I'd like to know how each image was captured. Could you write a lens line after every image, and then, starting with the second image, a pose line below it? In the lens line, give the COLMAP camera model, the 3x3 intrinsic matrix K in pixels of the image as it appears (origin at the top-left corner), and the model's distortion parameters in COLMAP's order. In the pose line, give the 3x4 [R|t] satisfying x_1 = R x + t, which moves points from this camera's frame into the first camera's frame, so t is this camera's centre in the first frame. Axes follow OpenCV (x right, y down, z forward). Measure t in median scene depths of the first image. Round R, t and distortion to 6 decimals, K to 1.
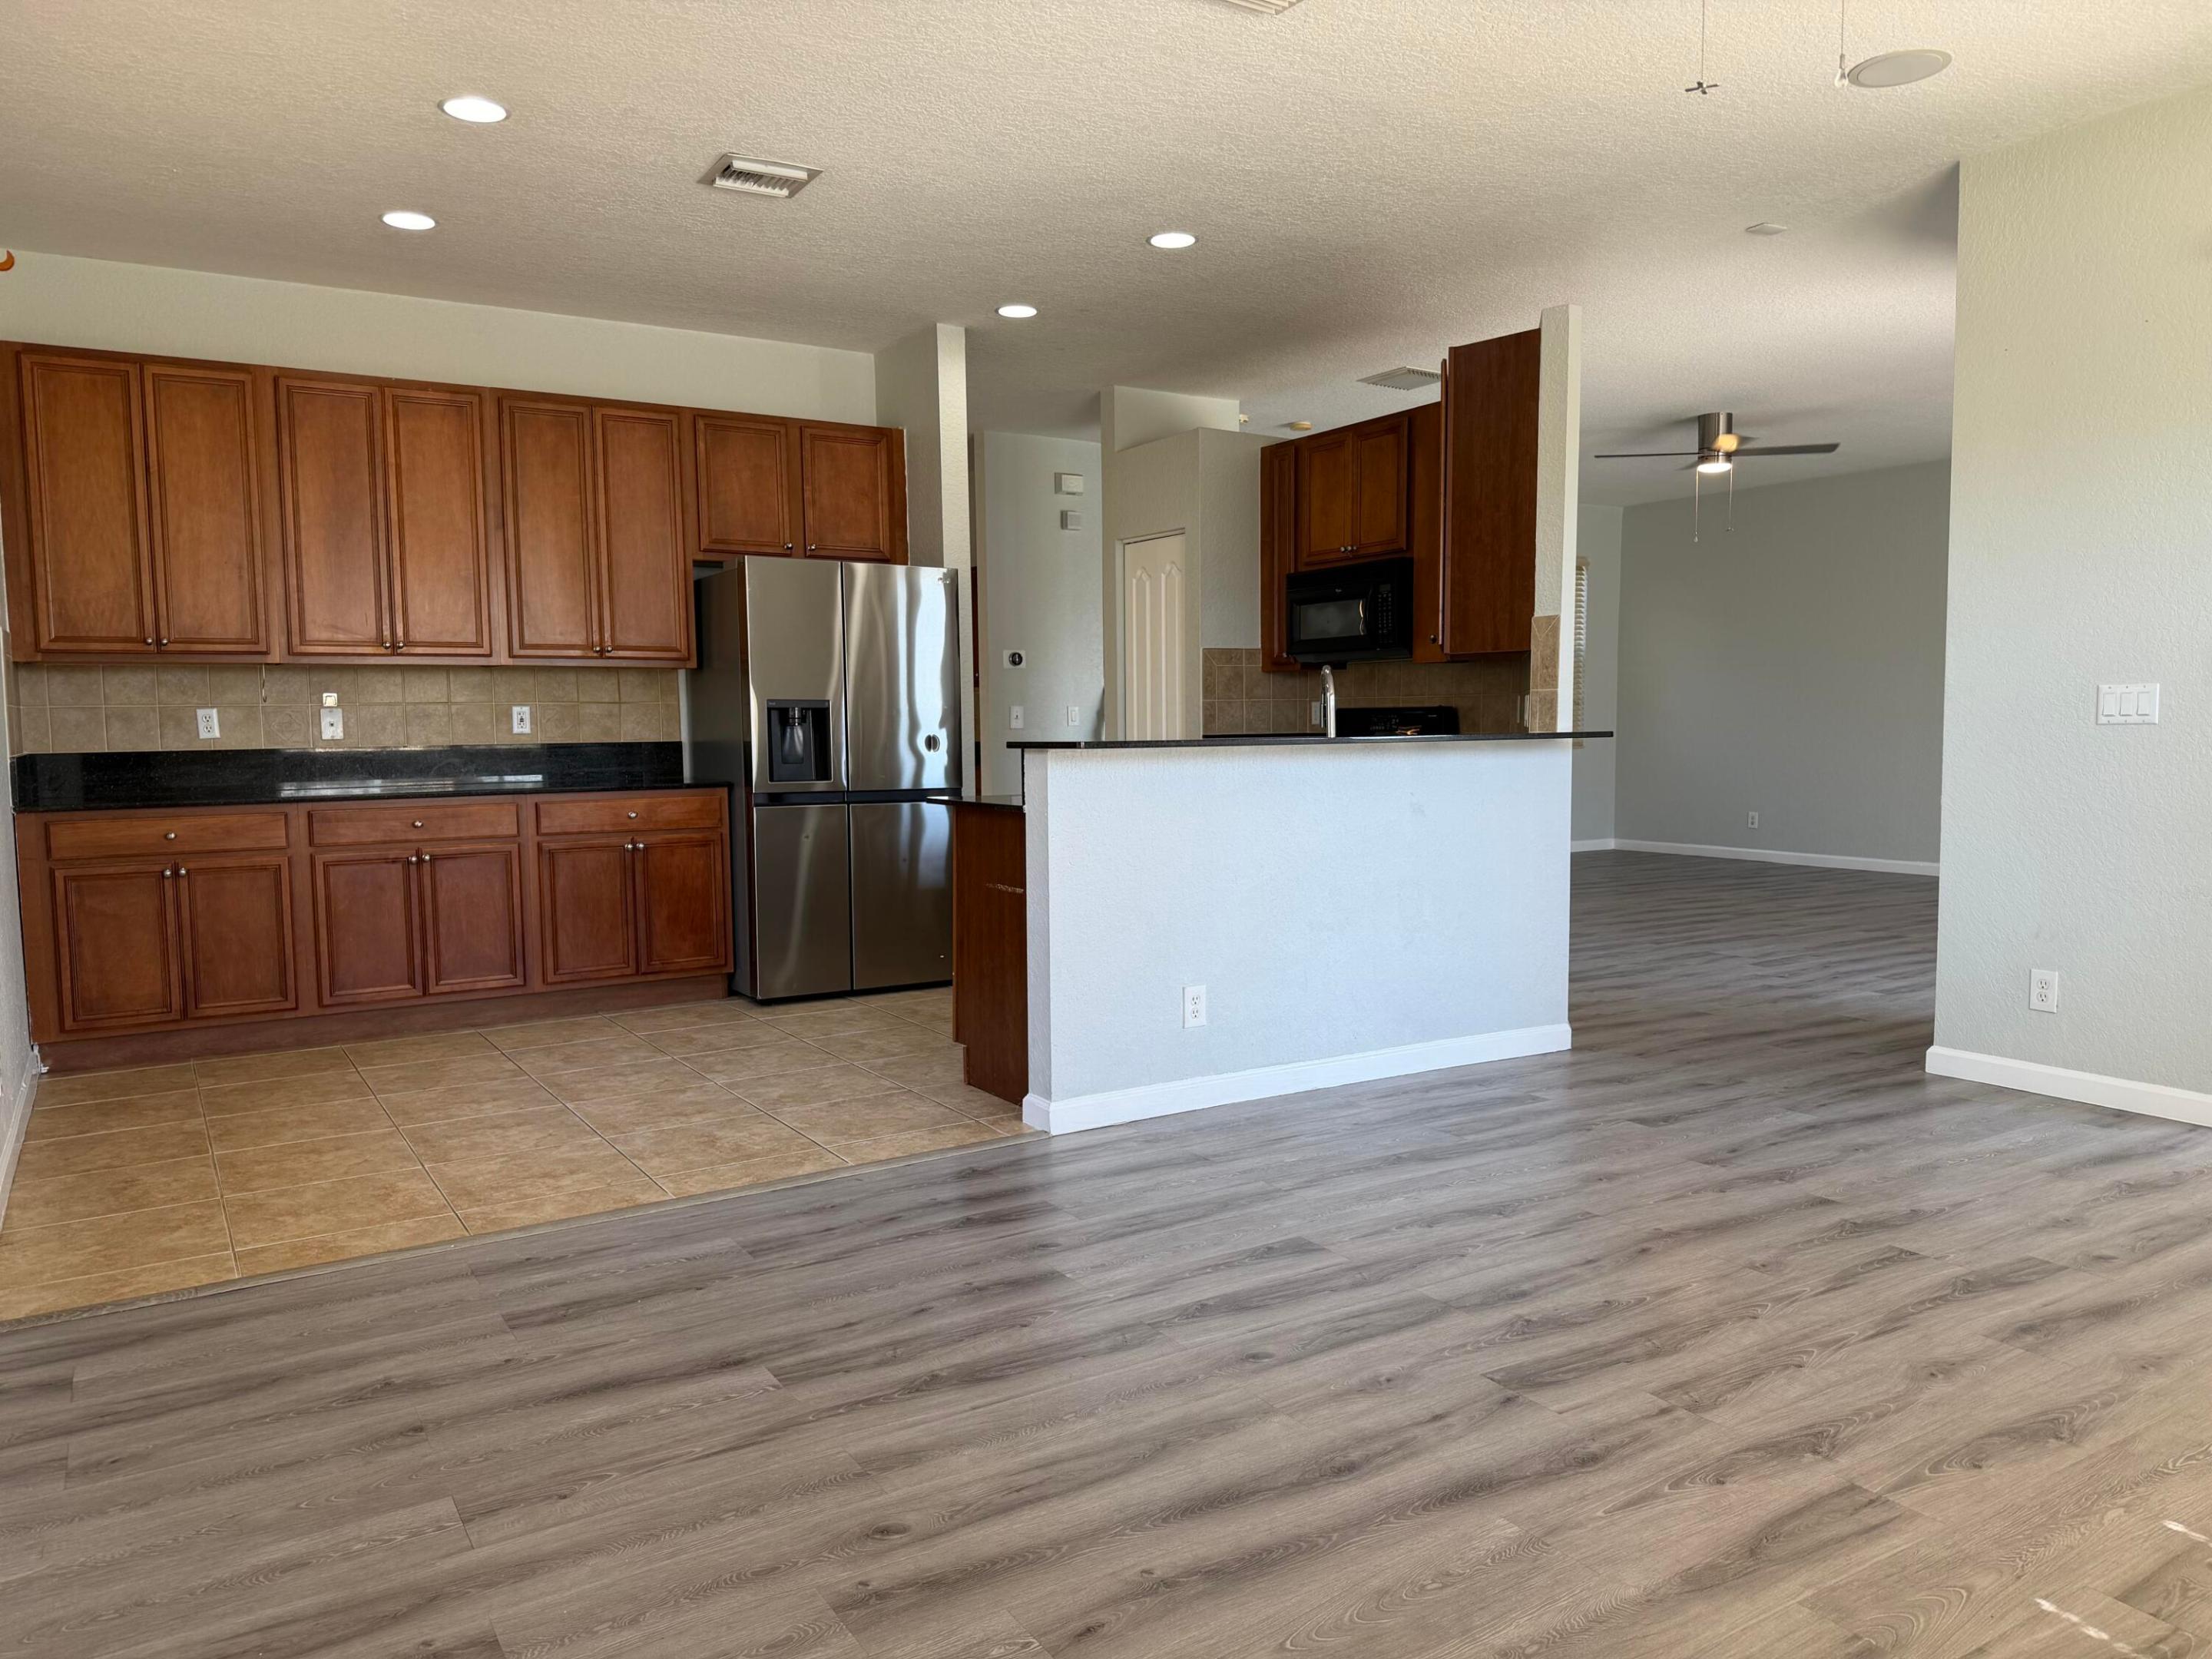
lens RADIAL K [[1545.3, 0, 1123.8], [0, 1545.3, 834.8], [0, 0, 1]] dist [0.068105, -0.077516]
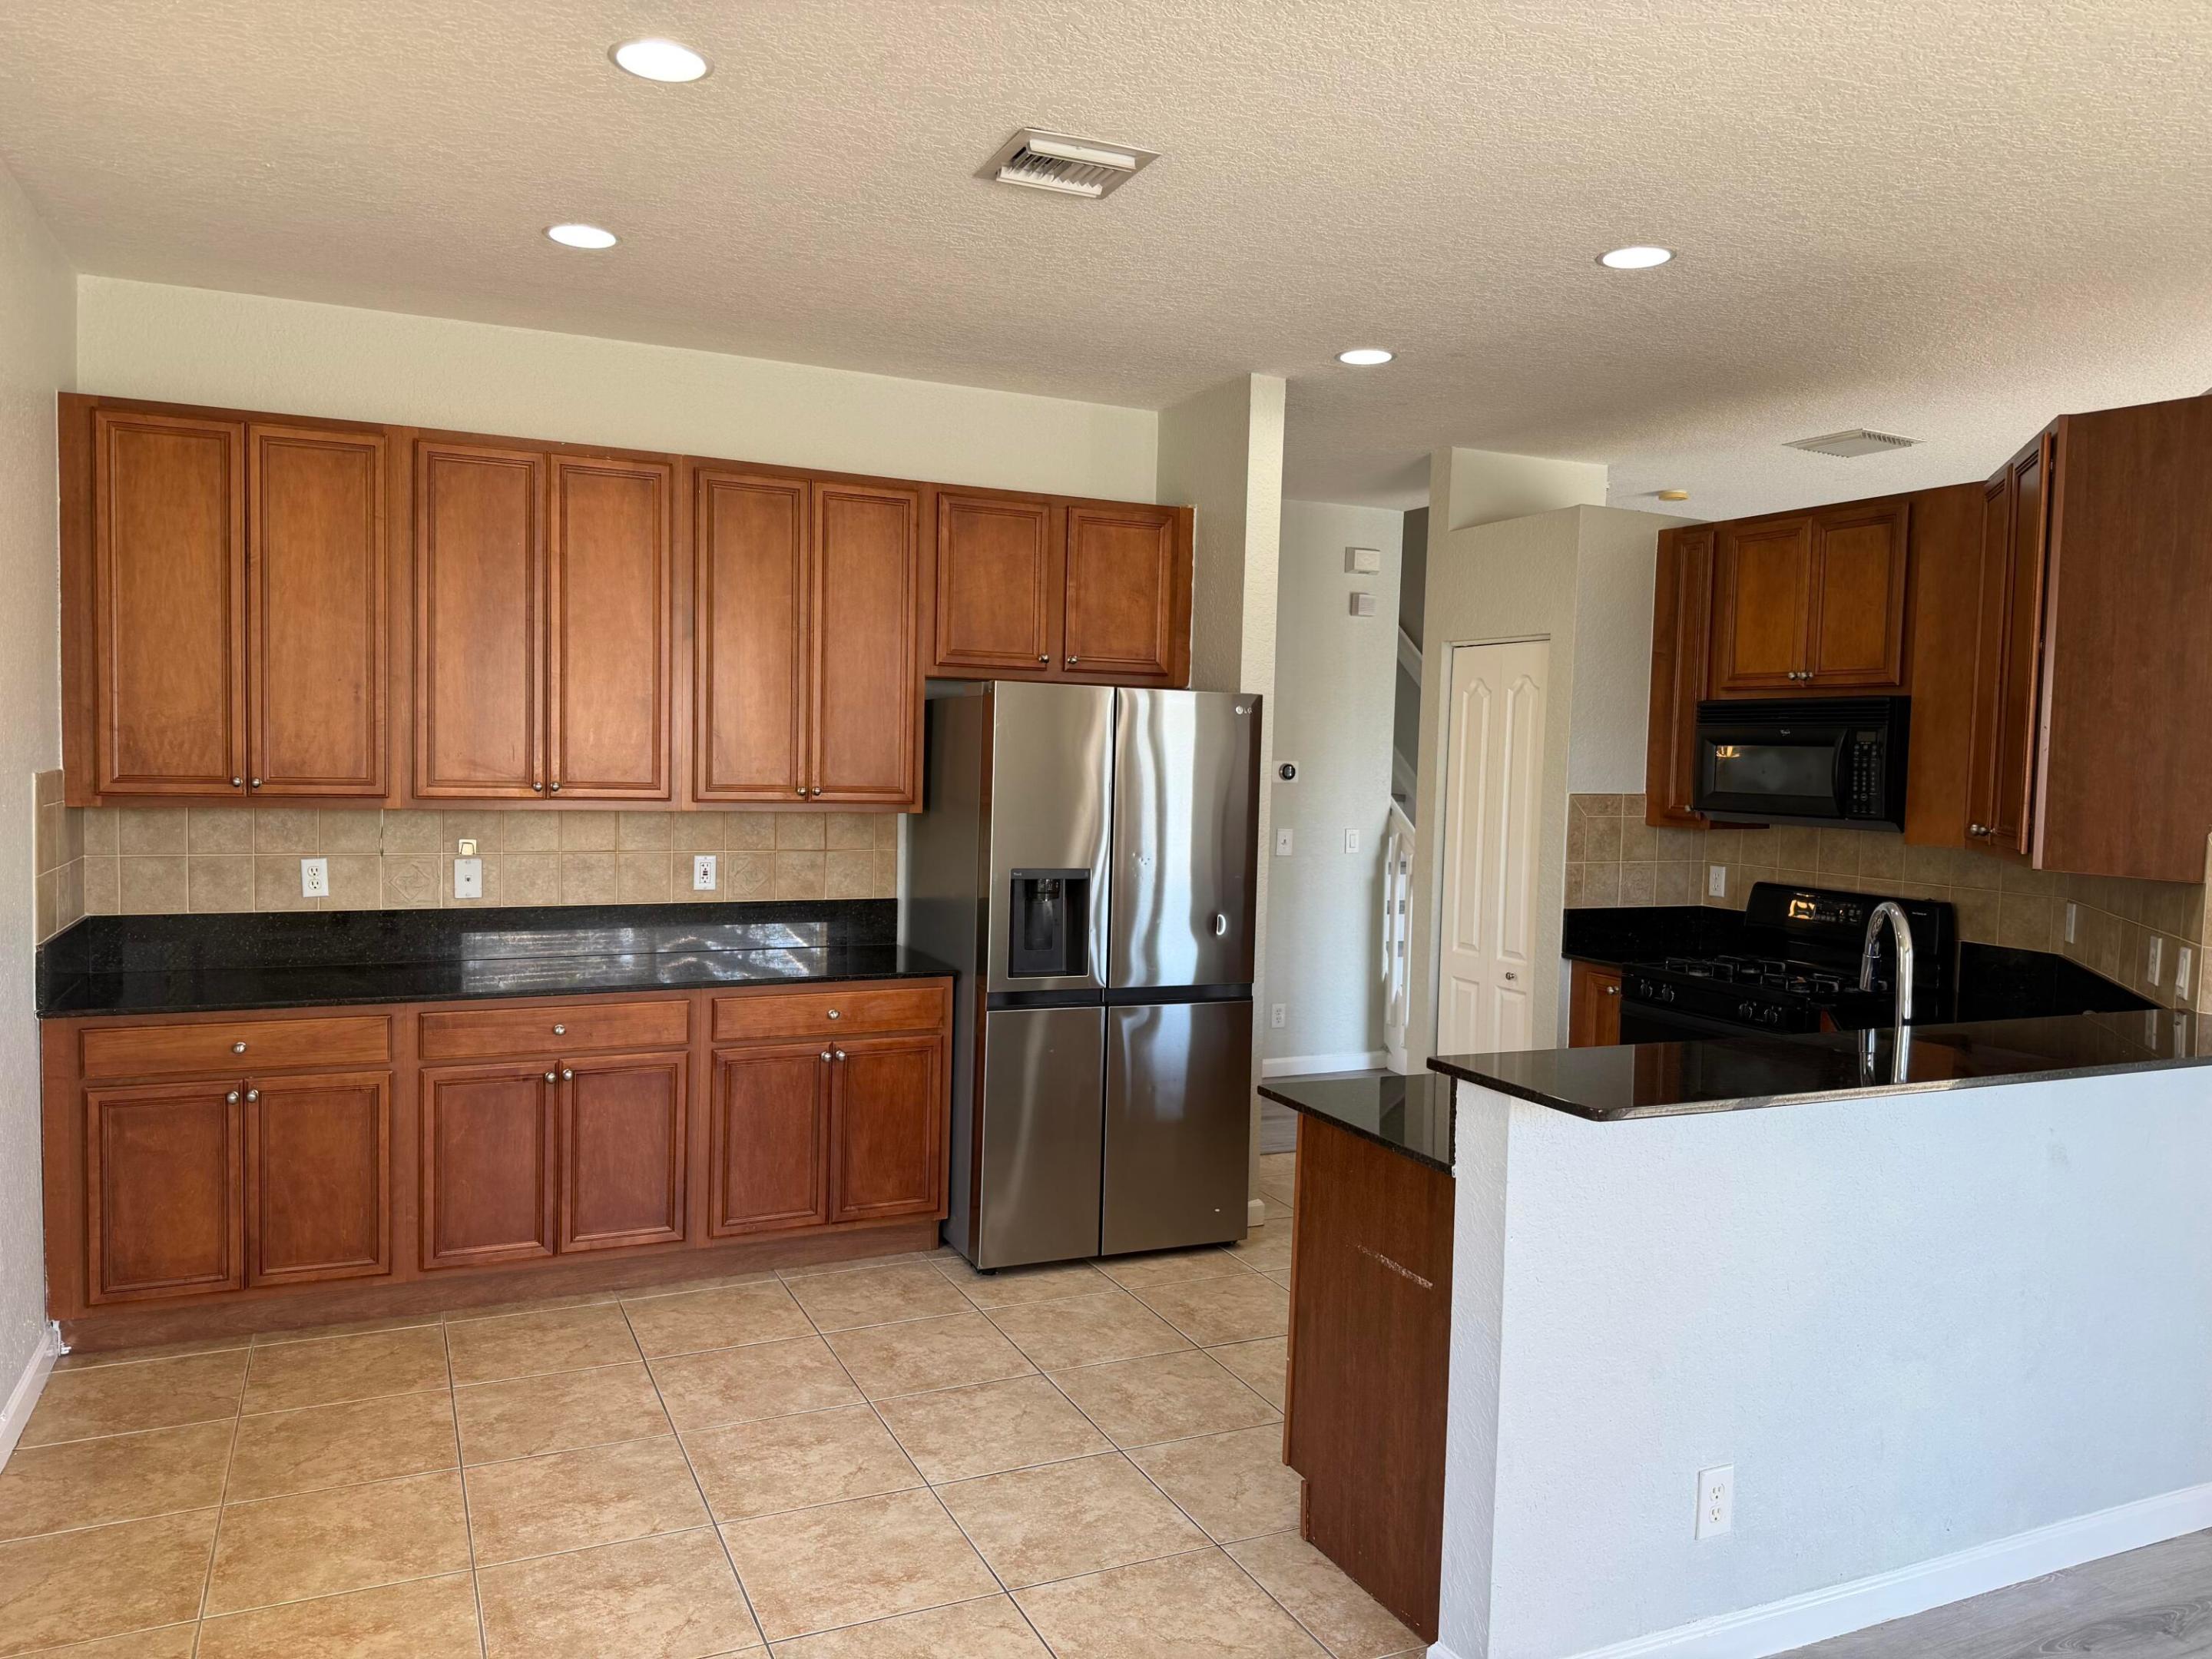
lens RADIAL K [[1545.3, 0, 1106.8], [0, 1545.3, 829.2], [0, 0, 1]] dist [0.068105, -0.077516]
pose [[0.990925, 0.043400, -0.127219, -0.104190], [-0.046416, 0.998705, -0.020839, -0.107503], [0.126150, 0.026554, 0.991656, 0.303061]]
